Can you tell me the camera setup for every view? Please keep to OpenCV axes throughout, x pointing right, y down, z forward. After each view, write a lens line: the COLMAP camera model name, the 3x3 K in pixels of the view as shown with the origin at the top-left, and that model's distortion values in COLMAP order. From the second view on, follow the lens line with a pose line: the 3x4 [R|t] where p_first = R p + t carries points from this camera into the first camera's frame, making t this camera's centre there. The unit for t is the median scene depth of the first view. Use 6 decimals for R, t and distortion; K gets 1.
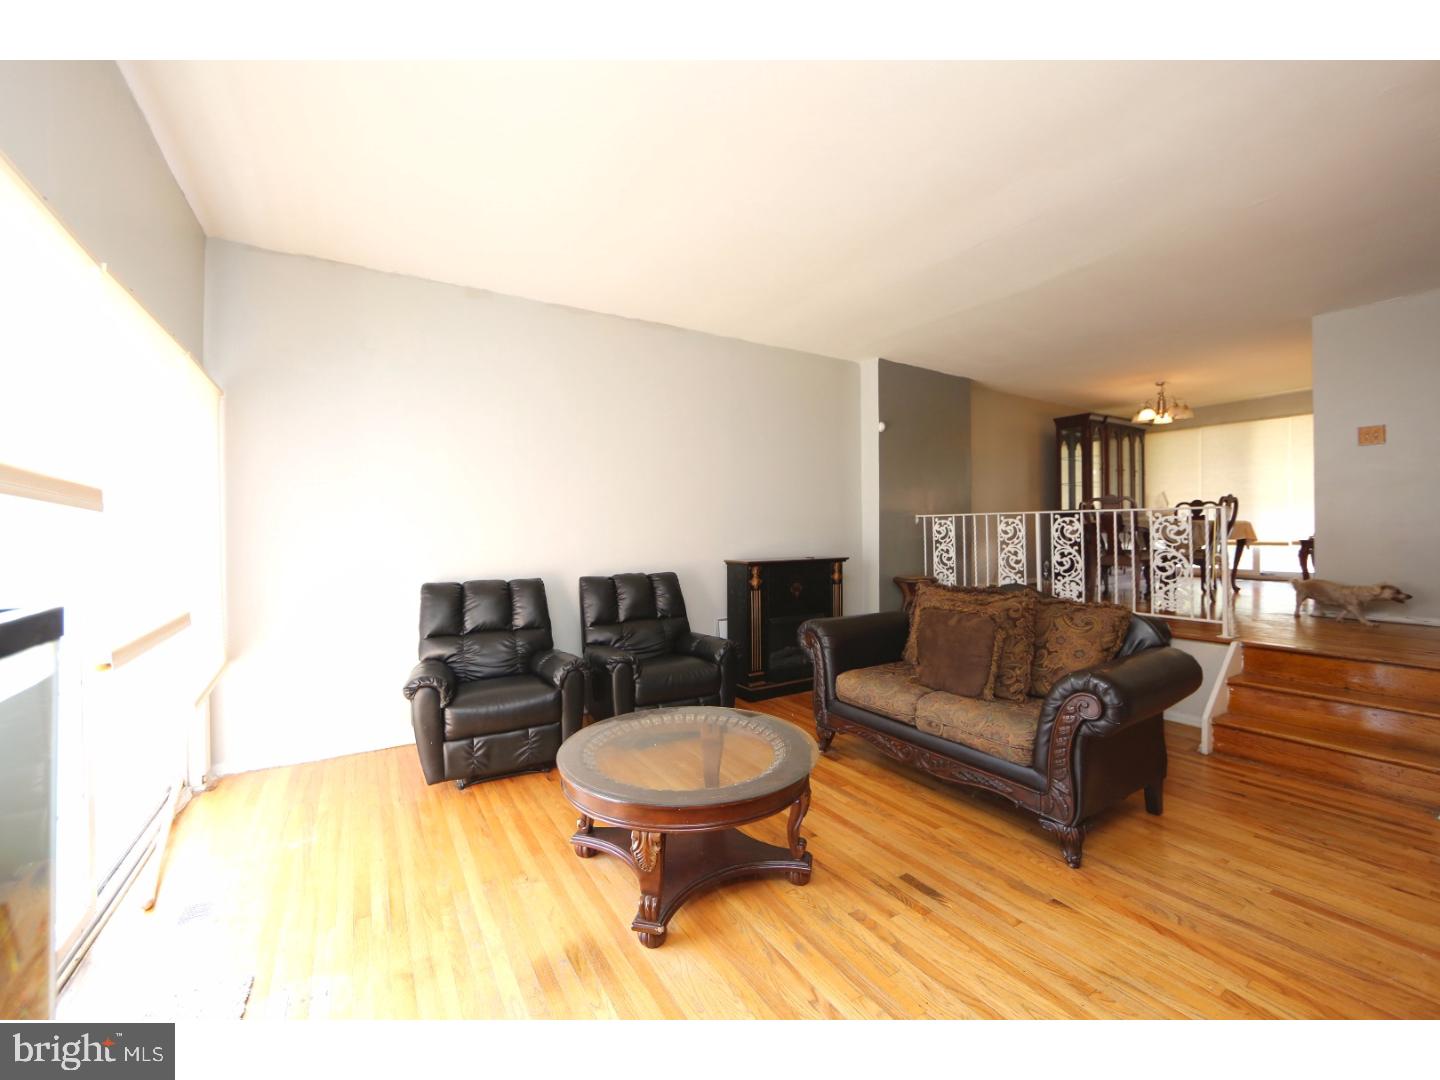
lens RADIAL K [[570.5, 0, 711.4], [0, 570.5, 533.2], [0, 0, 1]] dist [-0.016197, 0.004552]
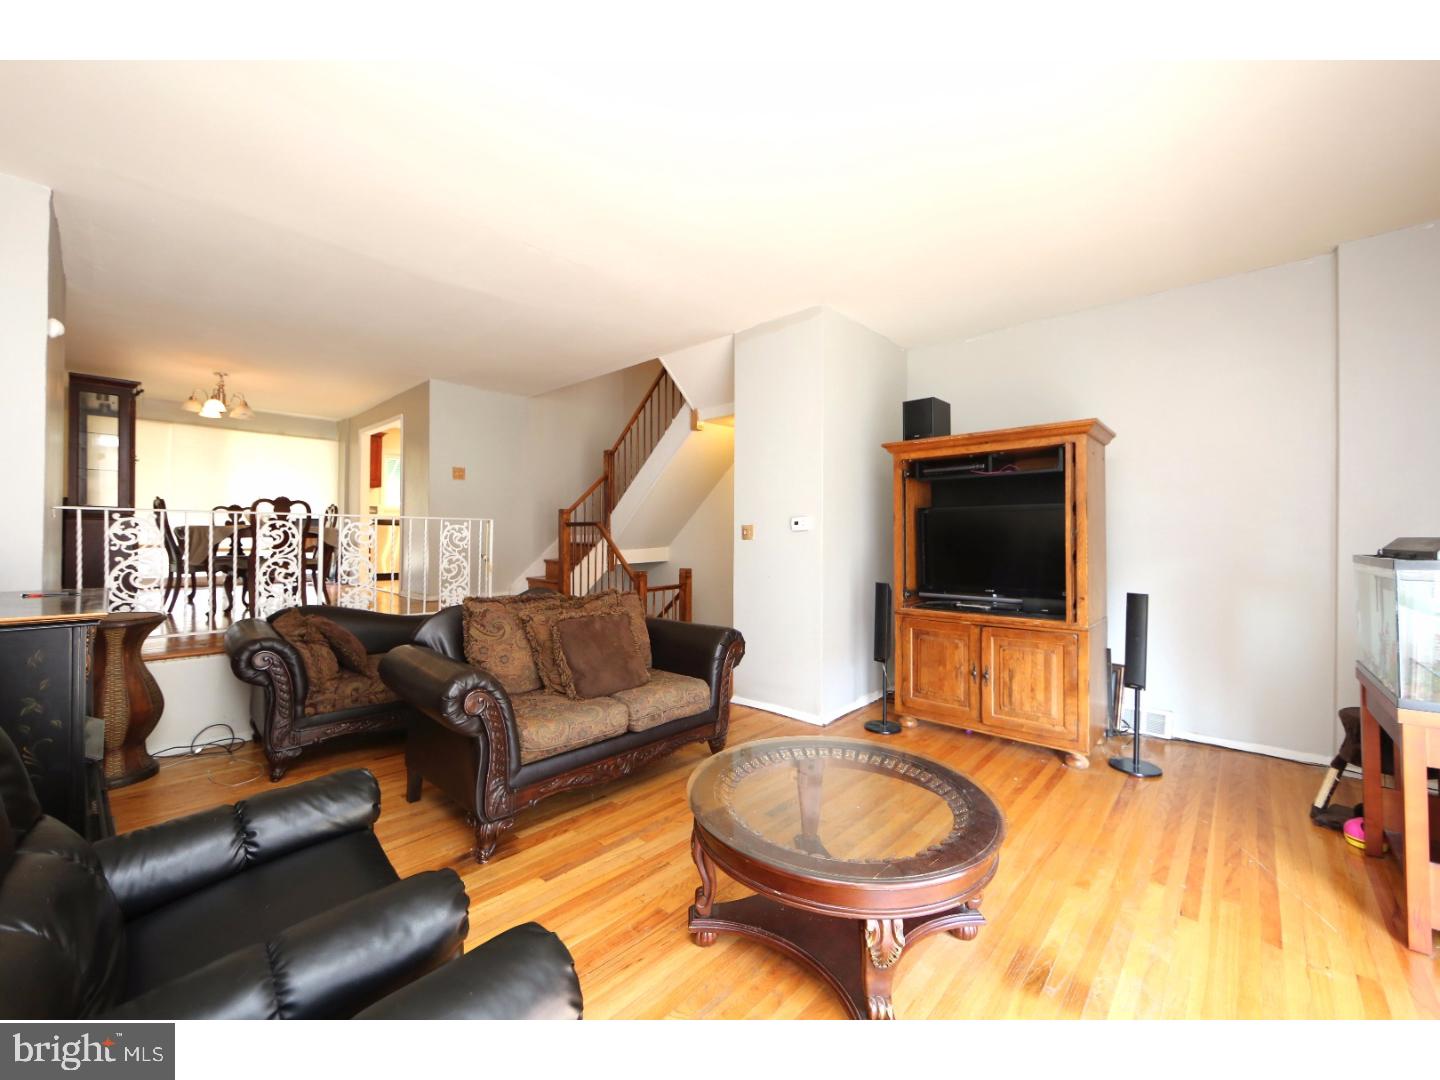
lens RADIAL K [[565.9, 0, 713.9], [0, 565.9, 528.6], [0, 0, 1]] dist [0.002476, 0.000367]
pose [[-0.249338, 0.019602, 0.968218, -0.372772], [-0.003828, 0.999767, -0.021227, -0.000646], [-0.968409, -0.008999, -0.249205, 0.627534]]
